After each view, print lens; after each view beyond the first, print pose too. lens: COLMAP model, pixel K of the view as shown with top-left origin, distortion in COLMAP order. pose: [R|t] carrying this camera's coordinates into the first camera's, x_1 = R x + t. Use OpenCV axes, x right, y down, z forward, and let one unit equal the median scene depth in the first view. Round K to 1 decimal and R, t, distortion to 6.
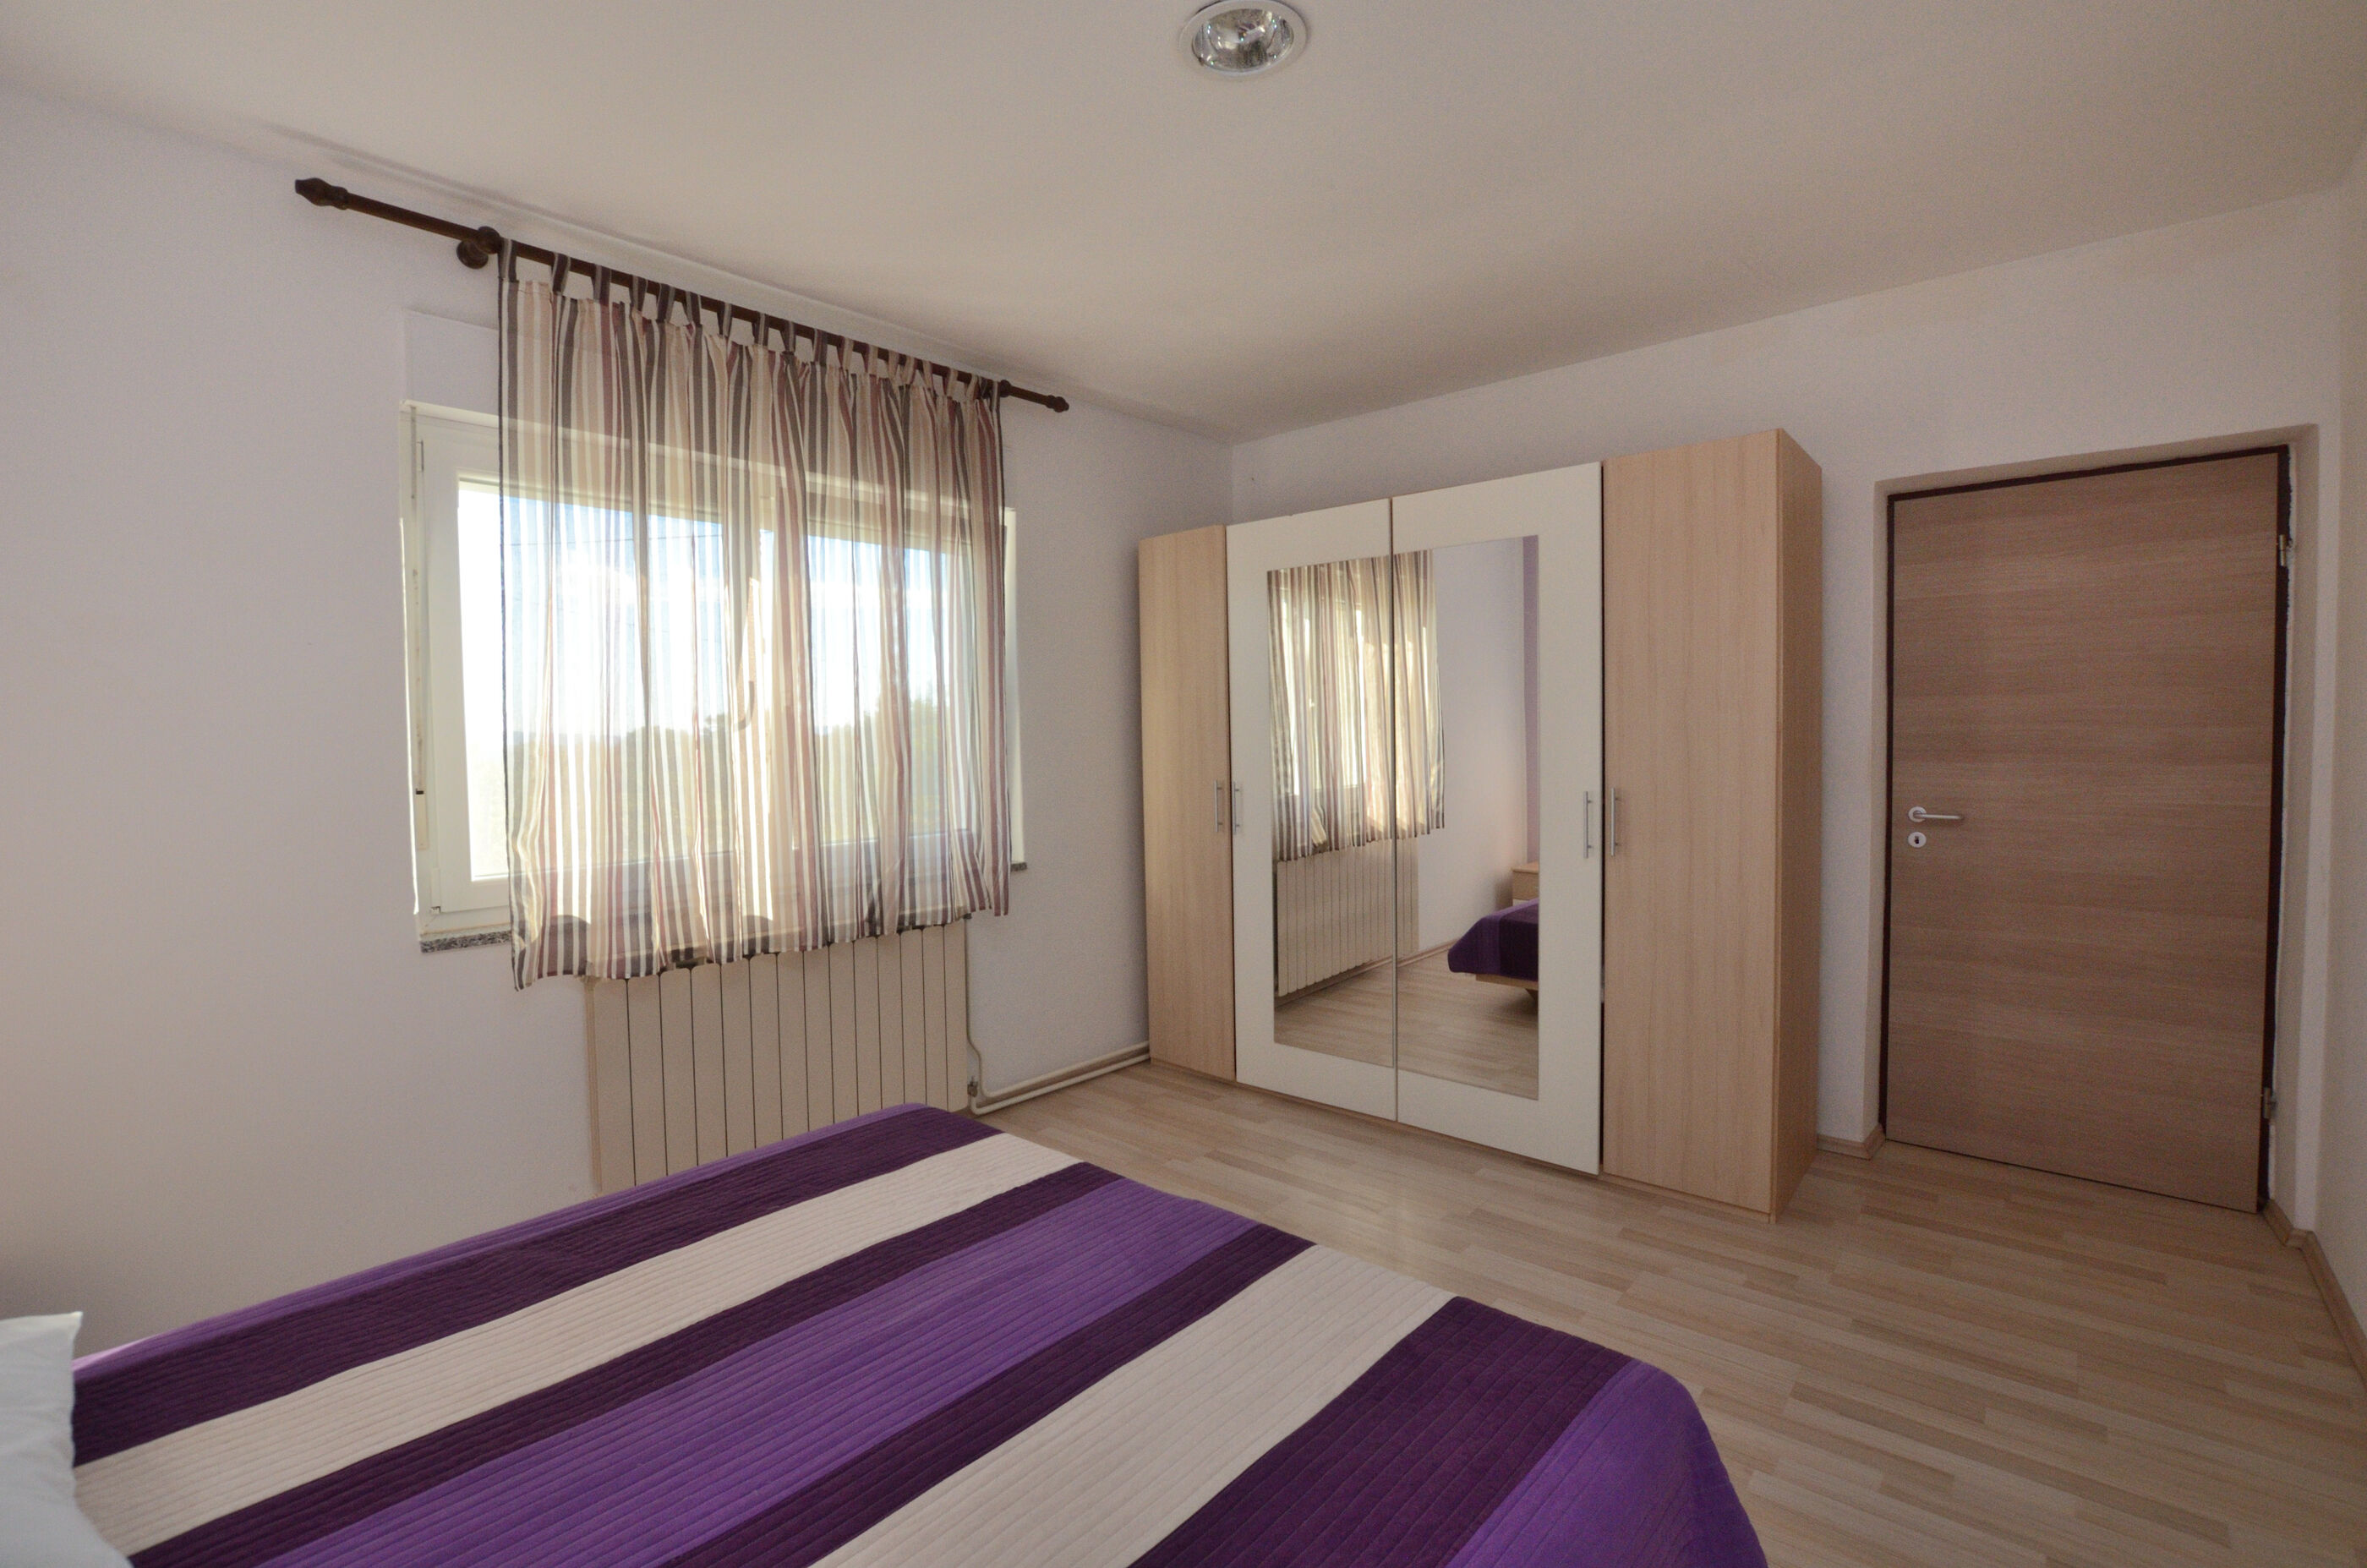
lens RADIAL K [[1041.5, 0, 1211.9], [0, 1041.5, 776.6], [0, 0, 1]] dist [-0.031990, -0.000159]
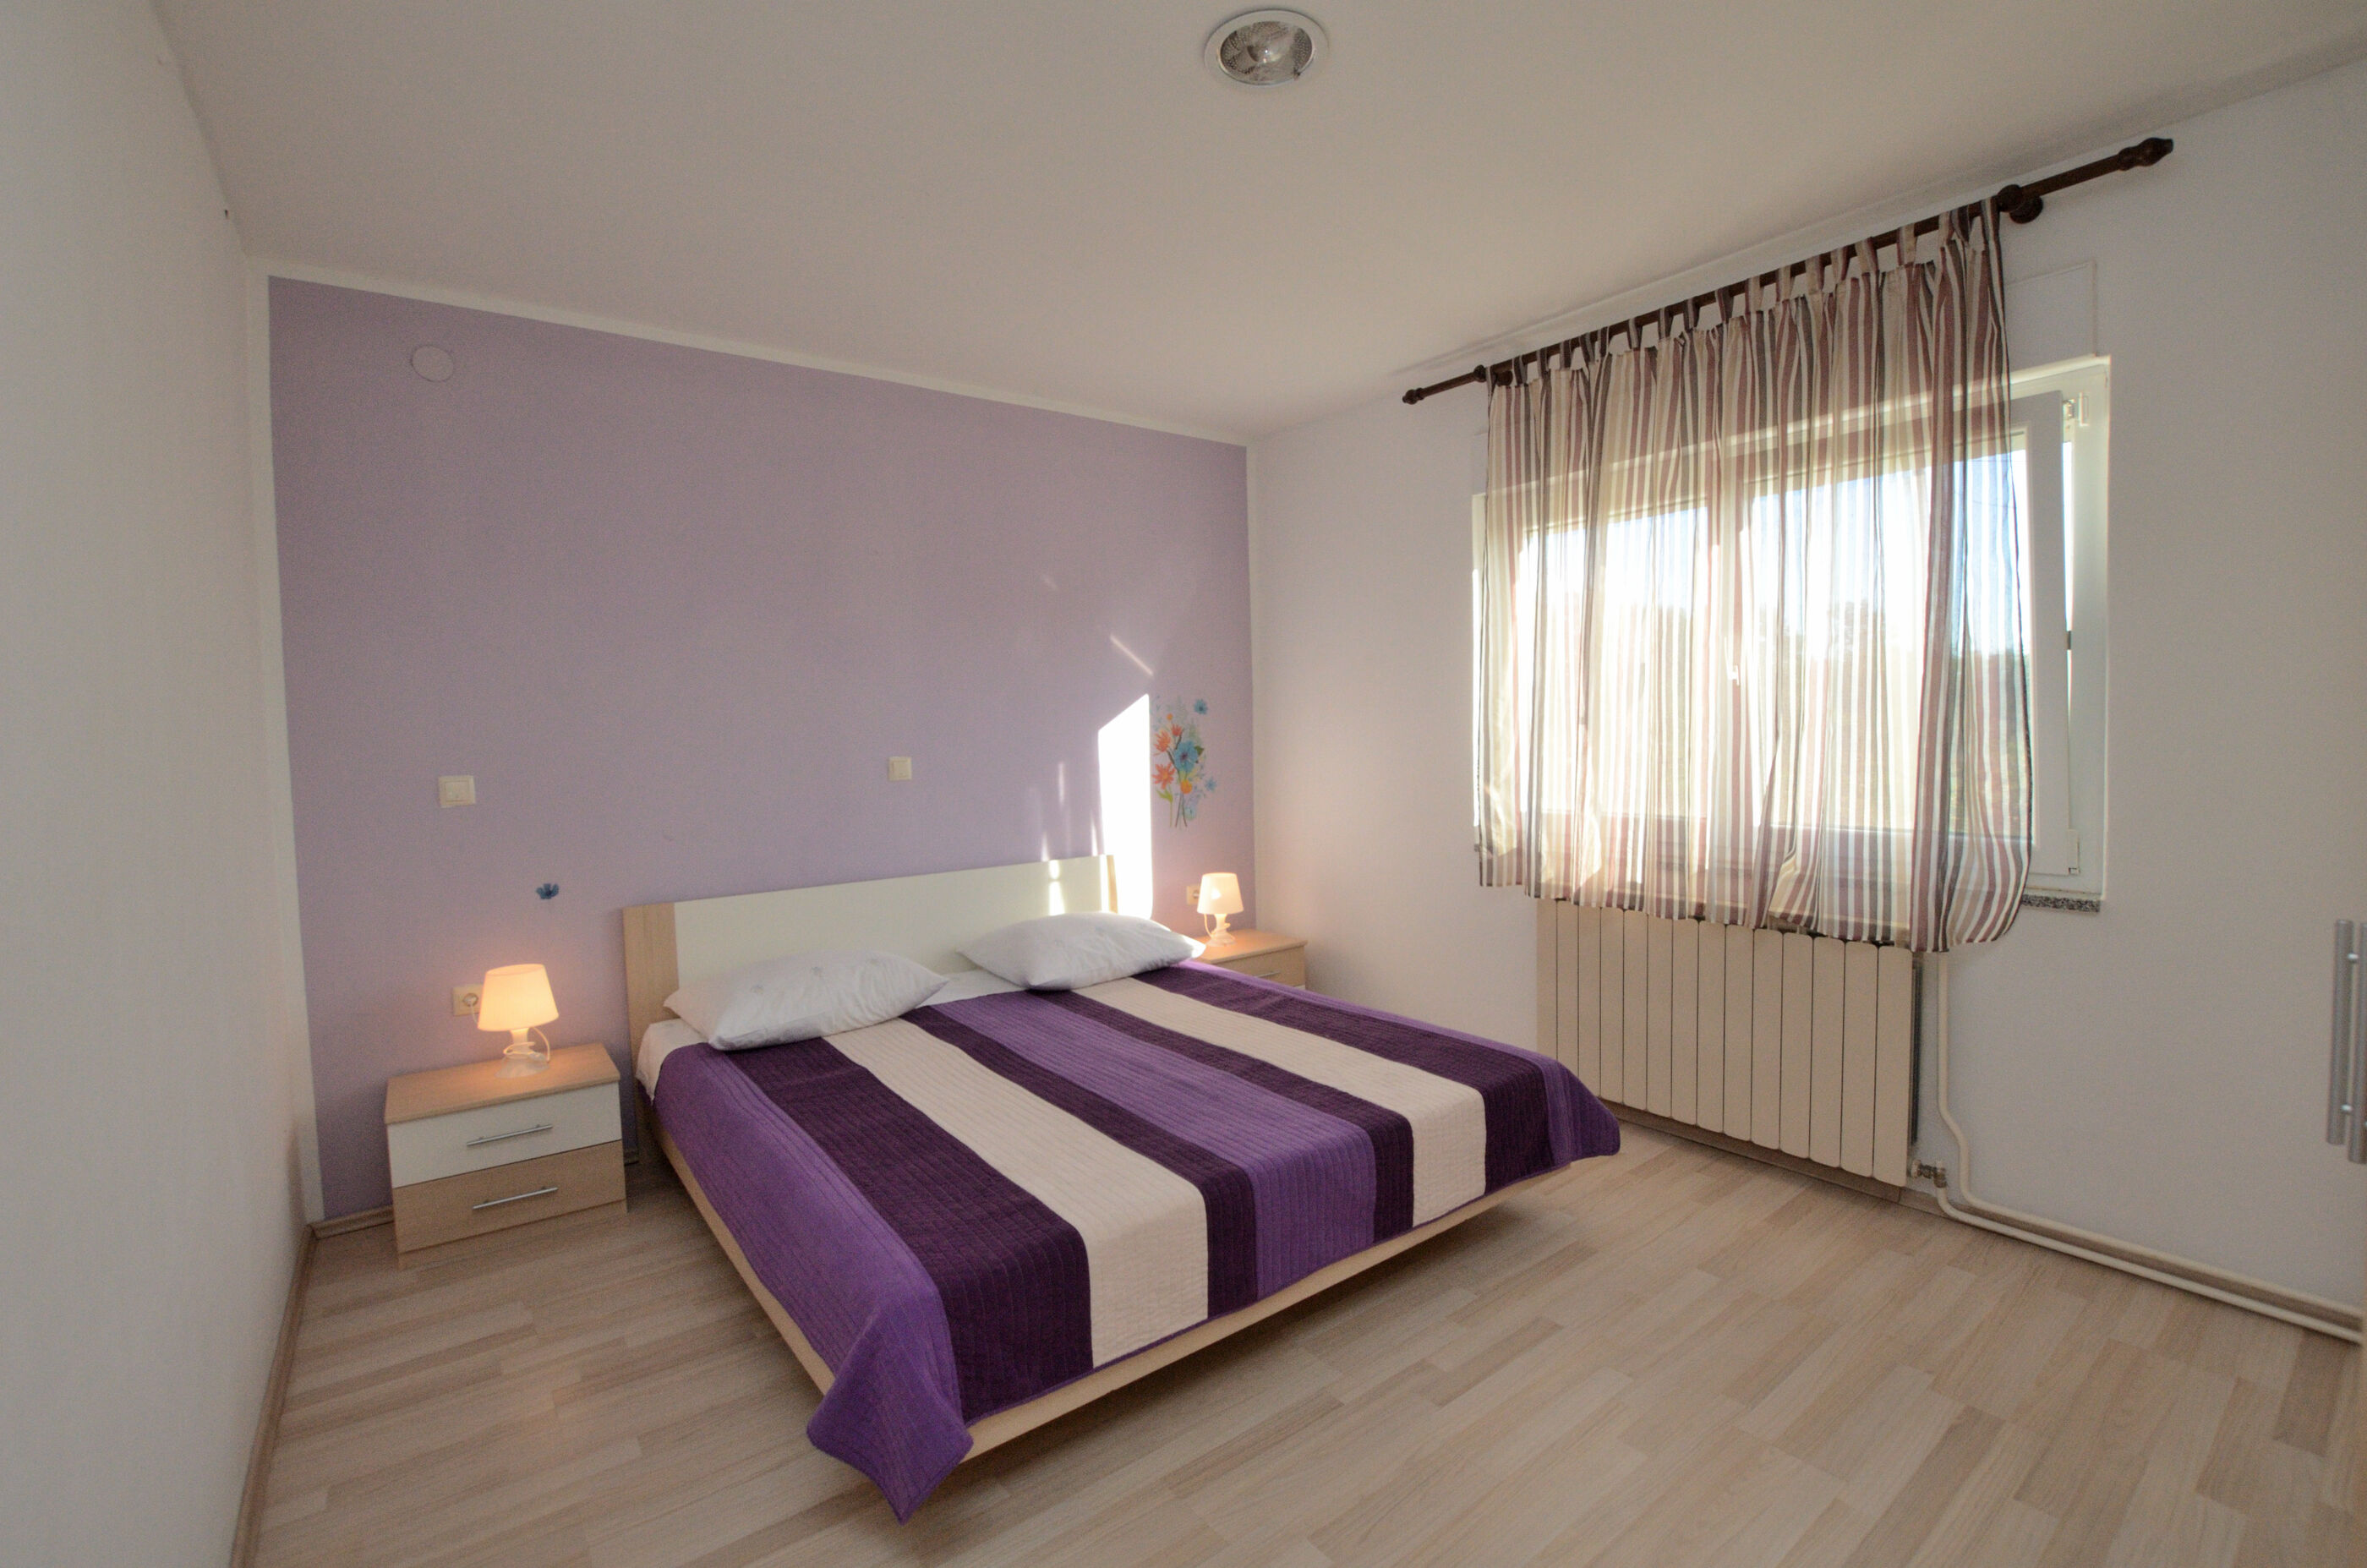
lens RADIAL K [[1041.5, 0, 1211.9], [0, 1041.5, 776.6], [0, 0, 1]] dist [-0.031990, -0.000159]
pose [[-0.203861, 0.071771, -0.976365, 0.679958], [-0.012526, 0.997036, 0.075906, -0.044511], [0.978920, 0.027704, -0.202358, 0.733865]]
